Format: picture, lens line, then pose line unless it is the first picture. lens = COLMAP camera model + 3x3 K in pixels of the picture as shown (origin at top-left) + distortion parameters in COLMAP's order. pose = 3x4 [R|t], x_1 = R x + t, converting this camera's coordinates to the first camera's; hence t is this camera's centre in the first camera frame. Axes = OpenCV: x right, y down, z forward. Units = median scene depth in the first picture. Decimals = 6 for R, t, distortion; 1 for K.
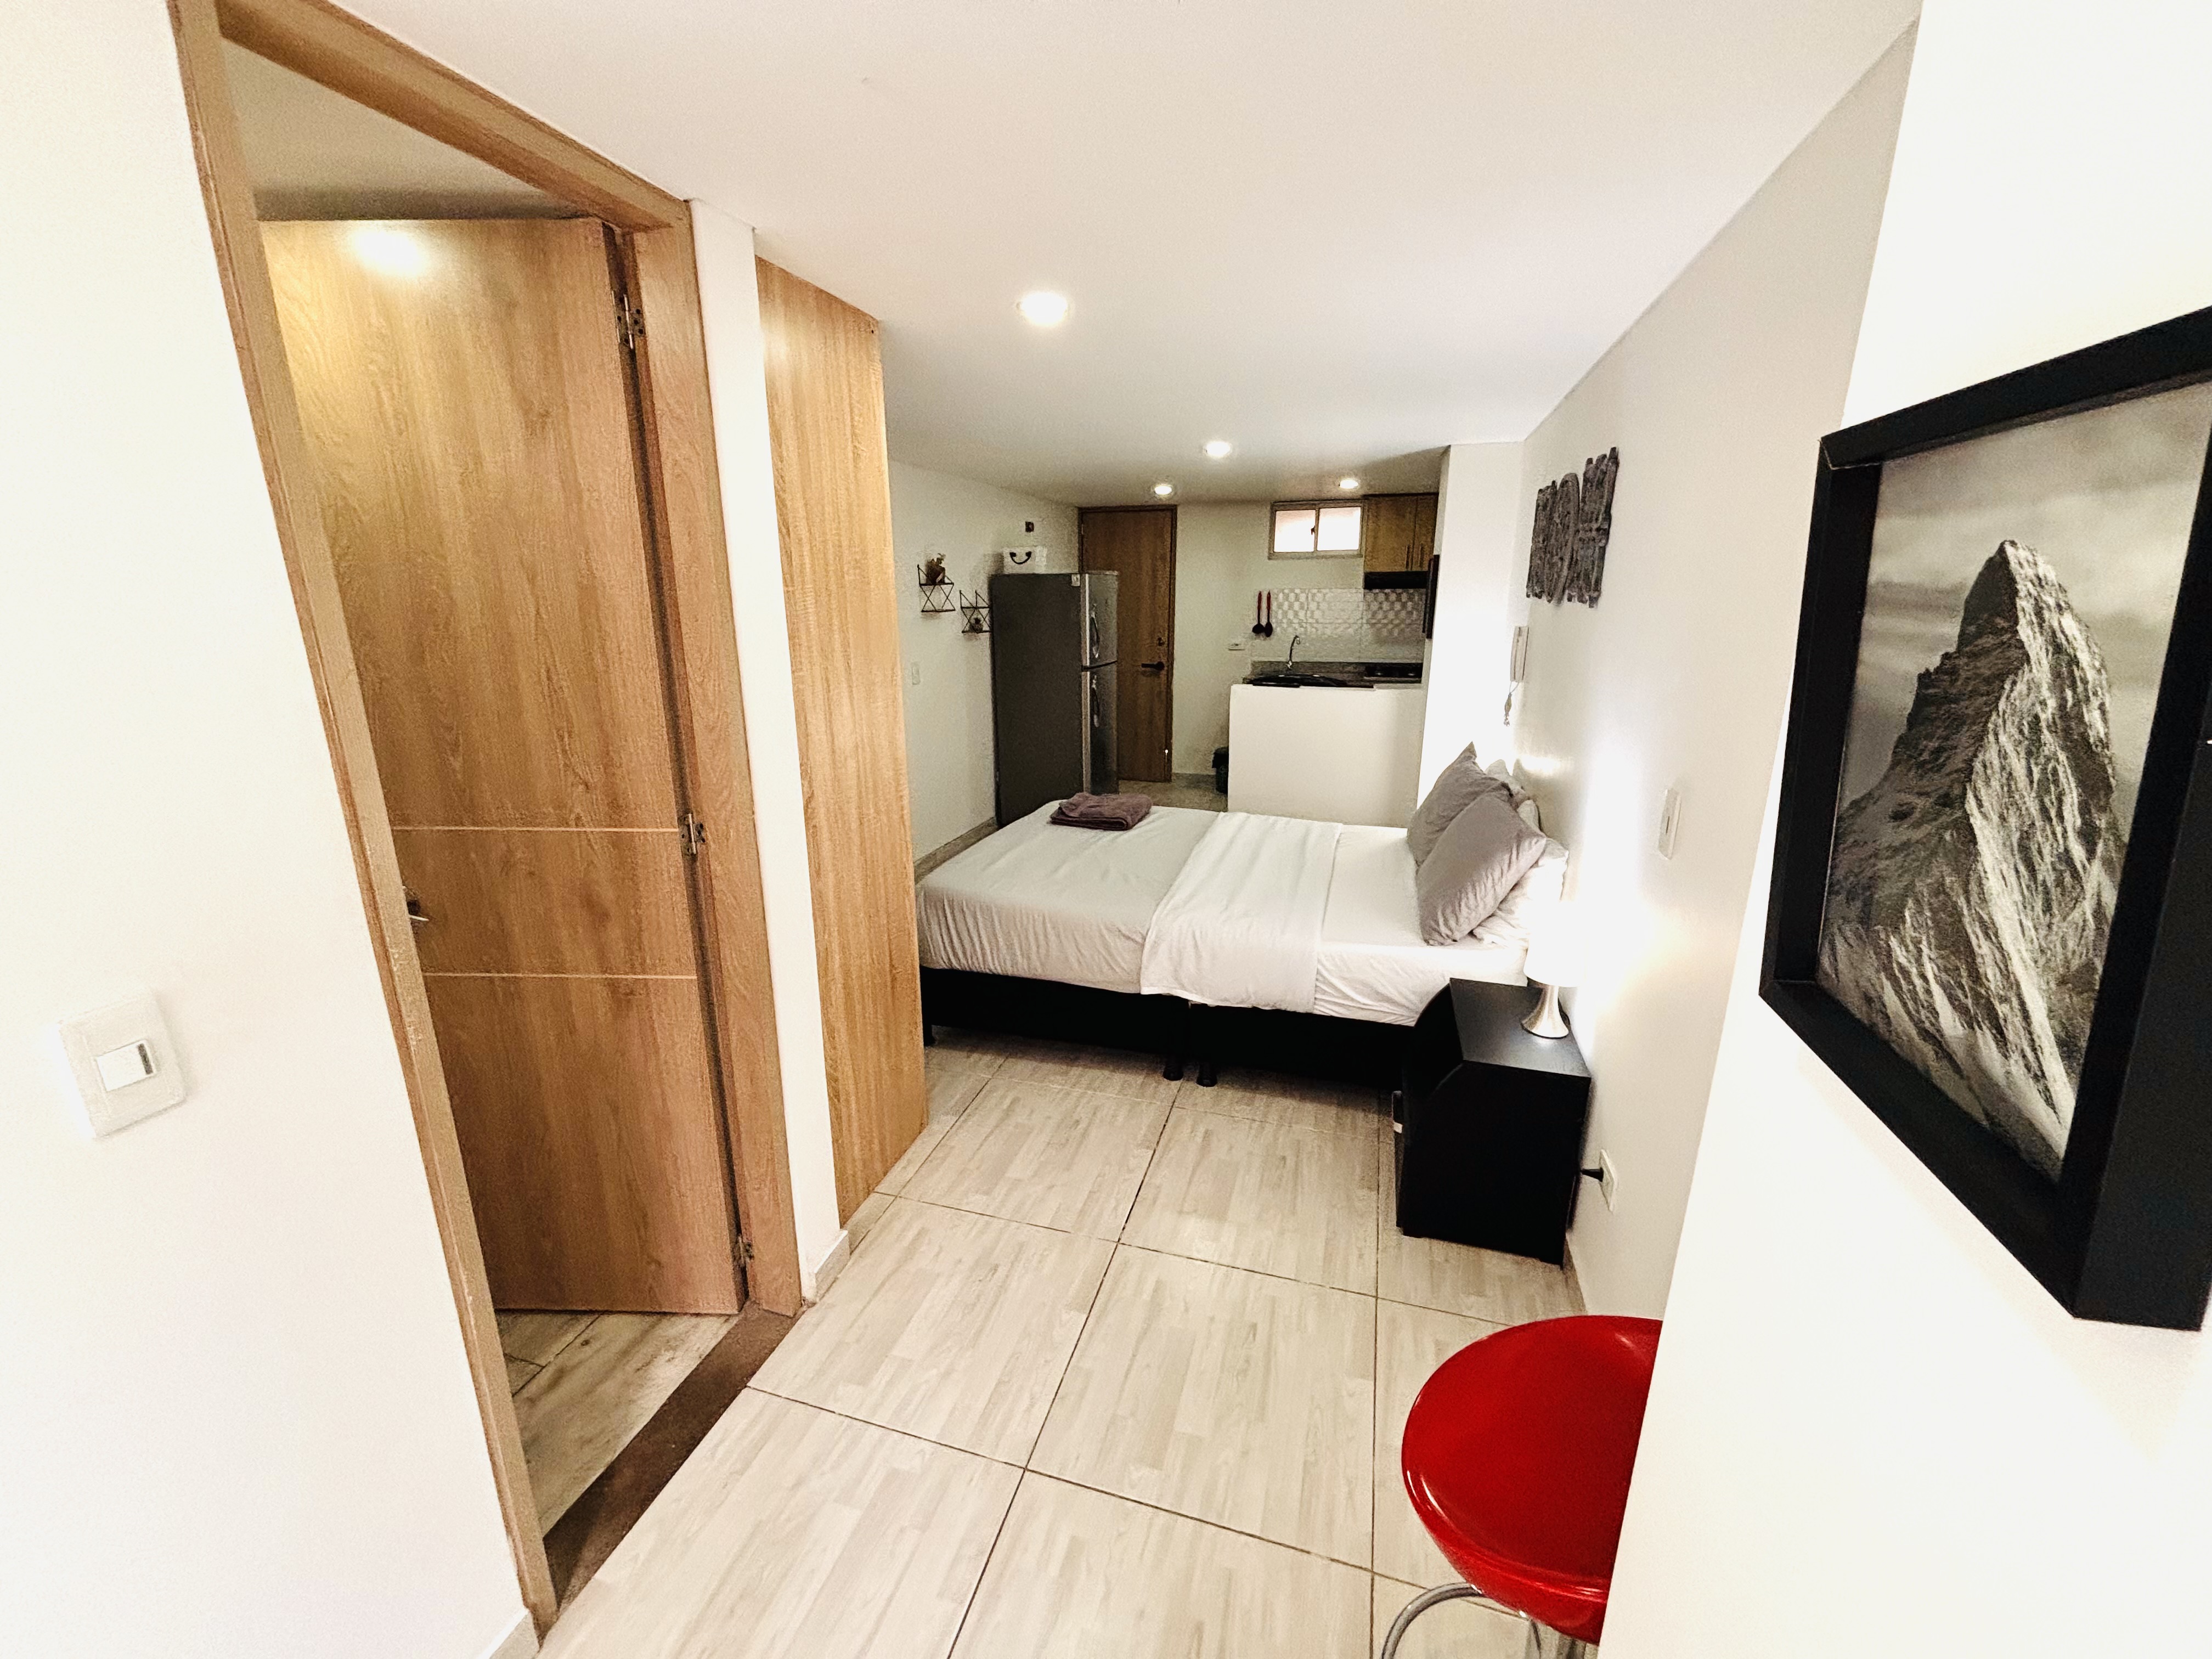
lens RADIAL K [[891.6, 0, 1087.2], [0, 891.6, 831.1], [0, 0, 1]] dist [-0.004171, 0.001506]
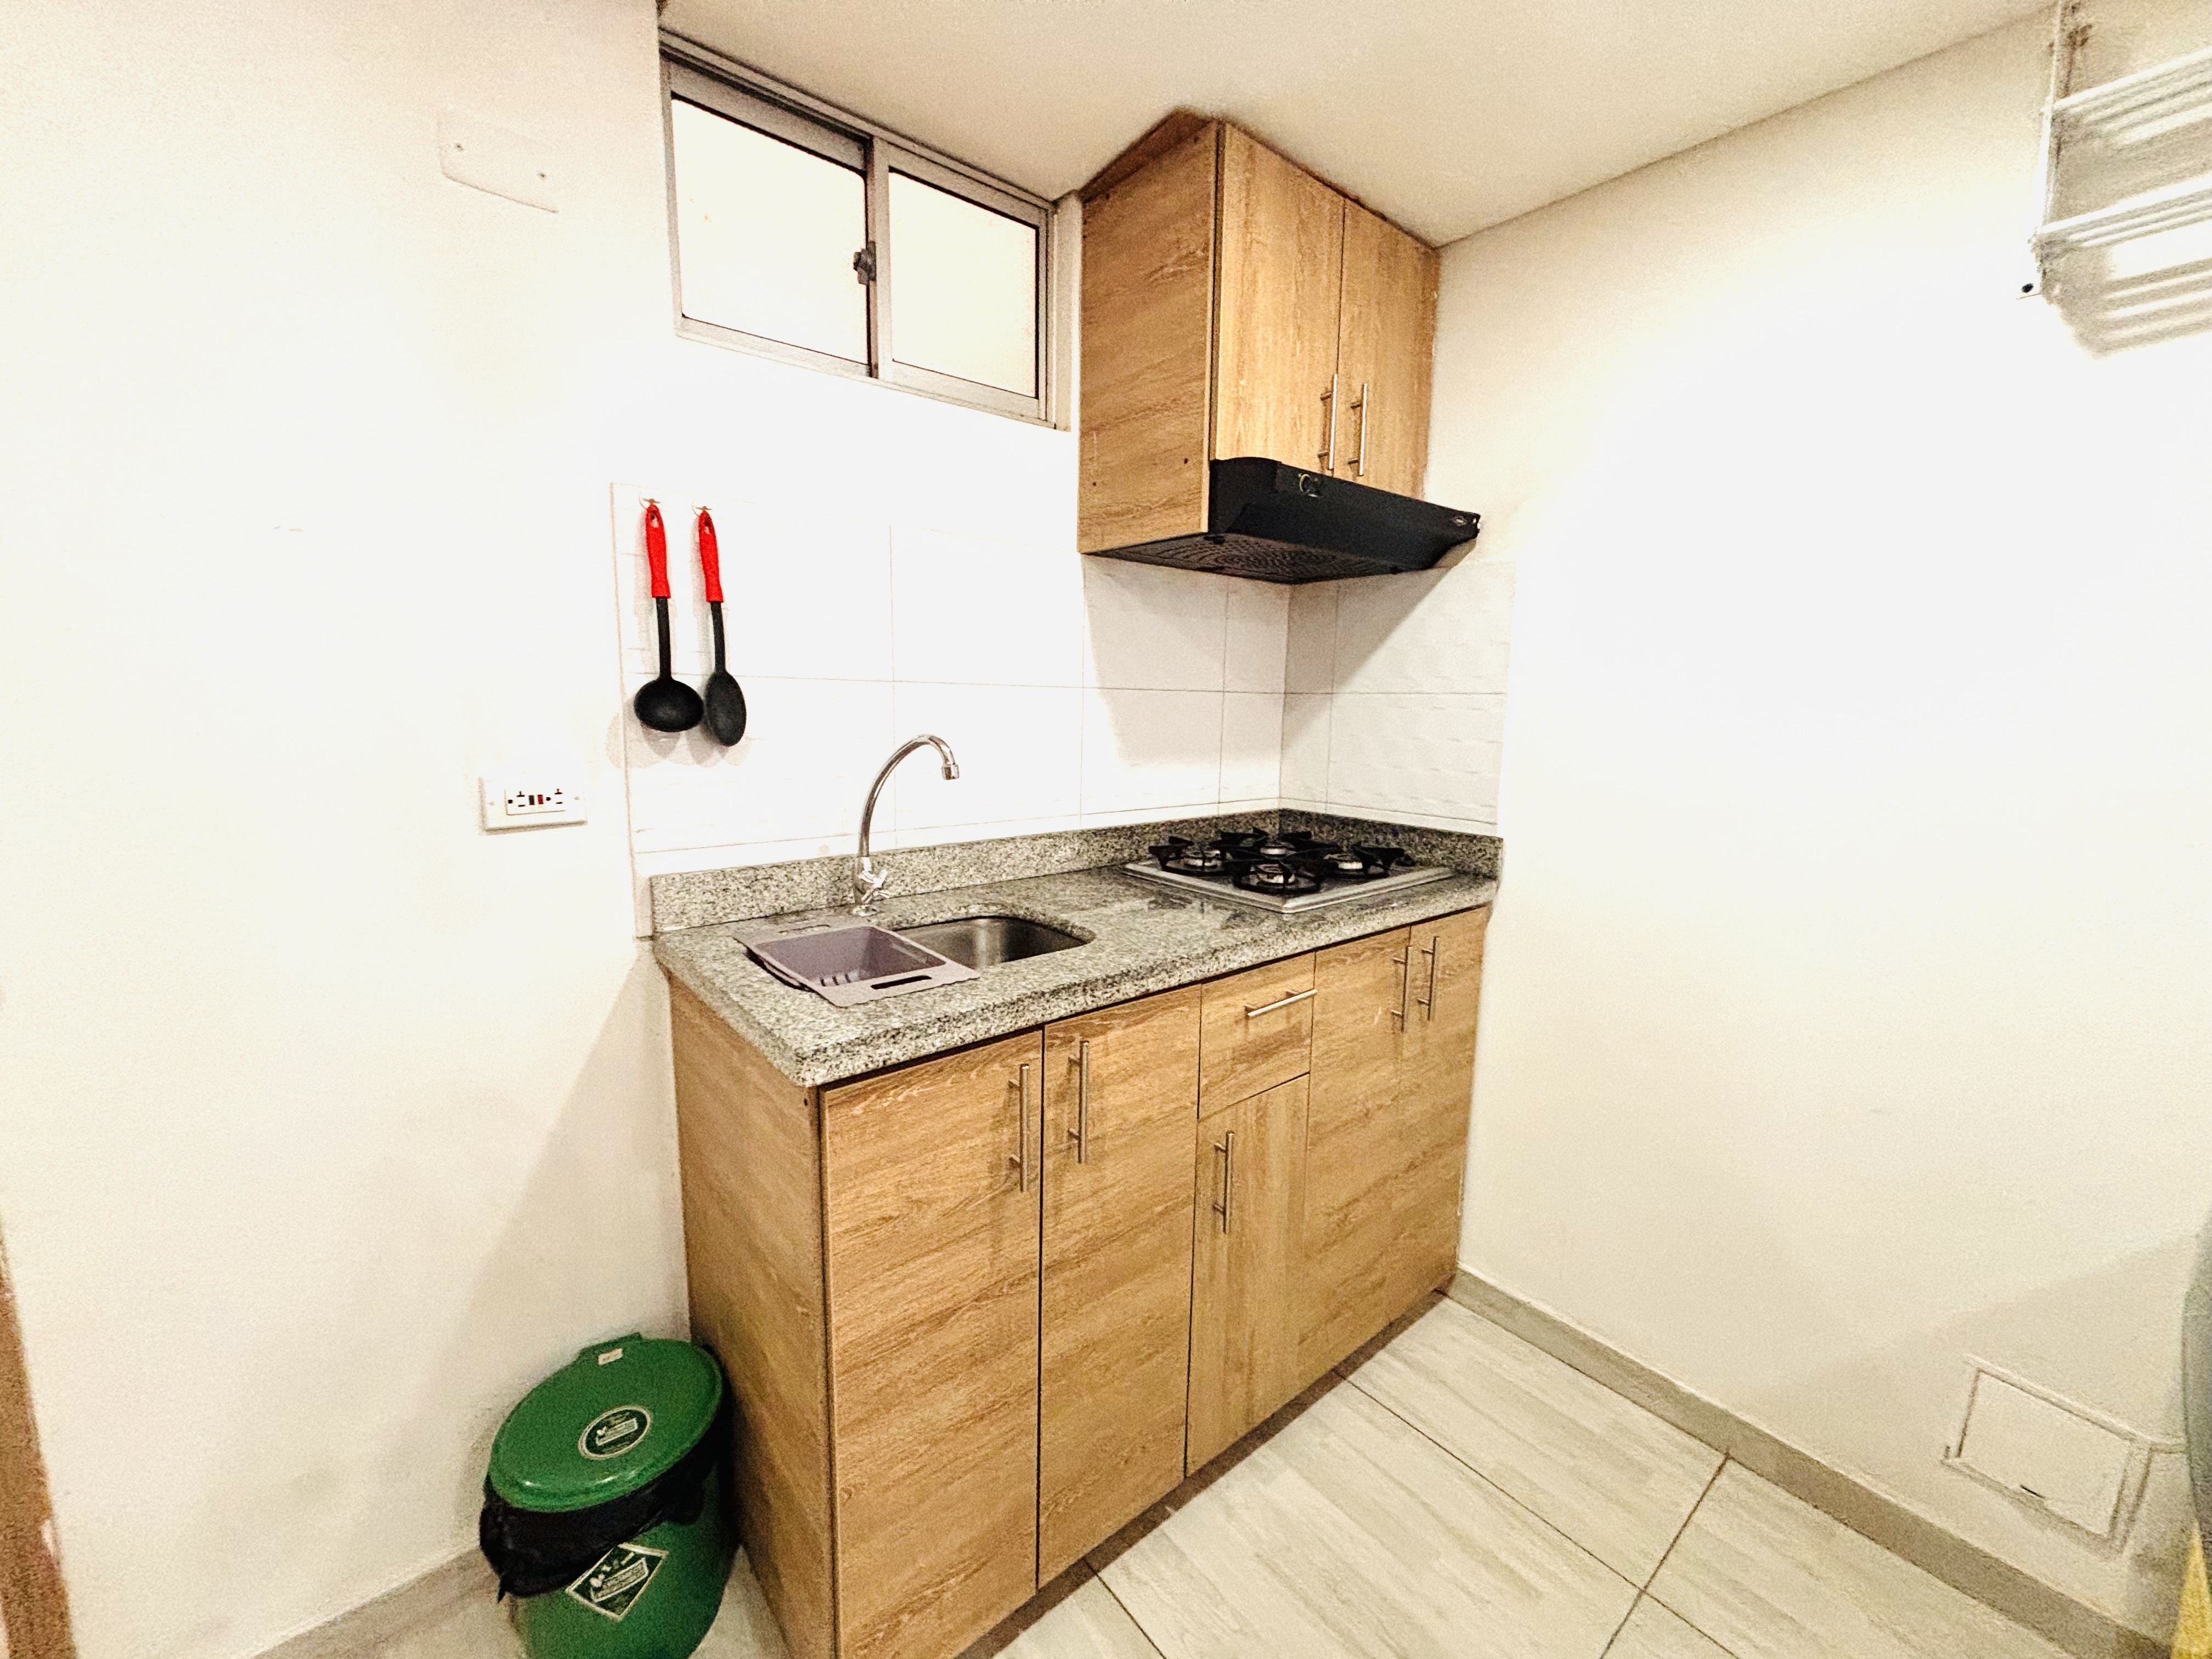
lens RADIAL K [[891.6, 0, 1107.9], [0, 891.6, 824.2], [0, 0, 1]] dist [-0.004171, 0.001506]
pose [[0.533081, -0.109387, 0.838963, 0.108357], [0.198608, 0.980078, 0.001589, -0.237098], [-0.822423, 0.165778, 0.544186, 1.063651]]
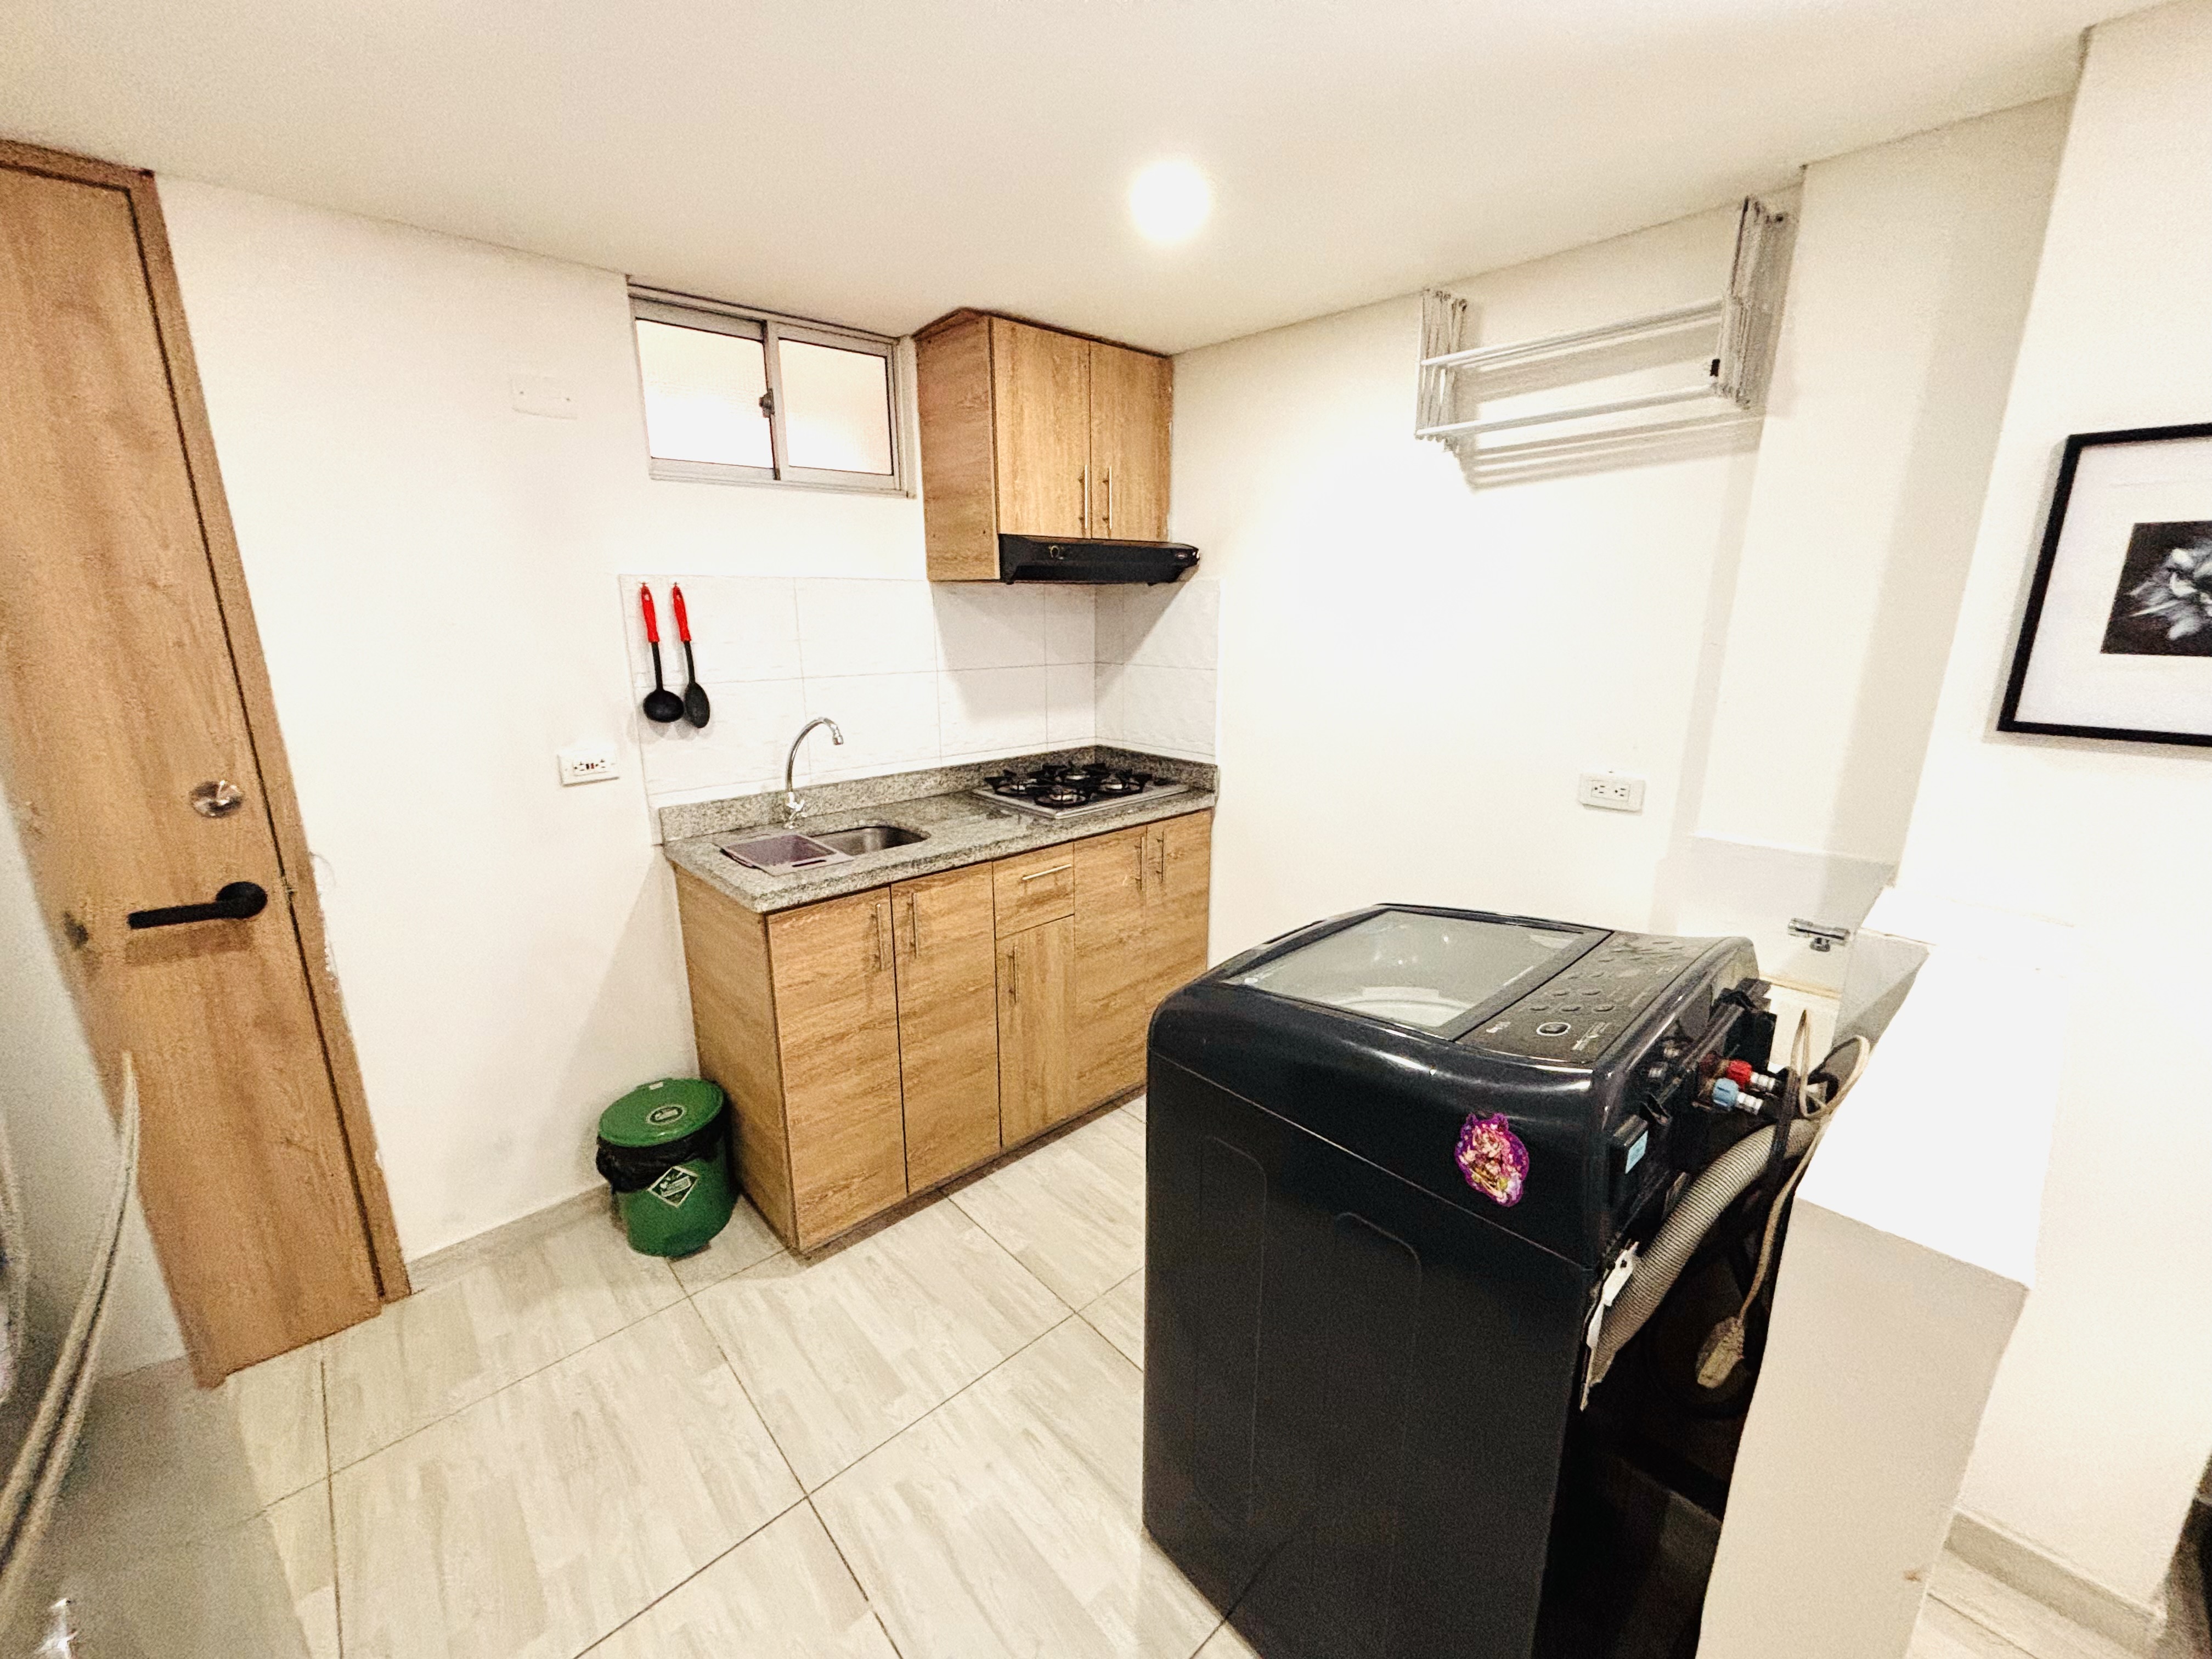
lens RADIAL K [[891.6, 0, 1108.1], [0, 891.6, 822.1], [0, 0, 1]] dist [-0.004171, 0.001506]
pose [[0.494188, -0.208544, 0.843971, 0.002592], [0.224257, 0.968526, 0.108008, -0.239405], [-0.839933, 0.135890, 0.525402, 0.918235]]
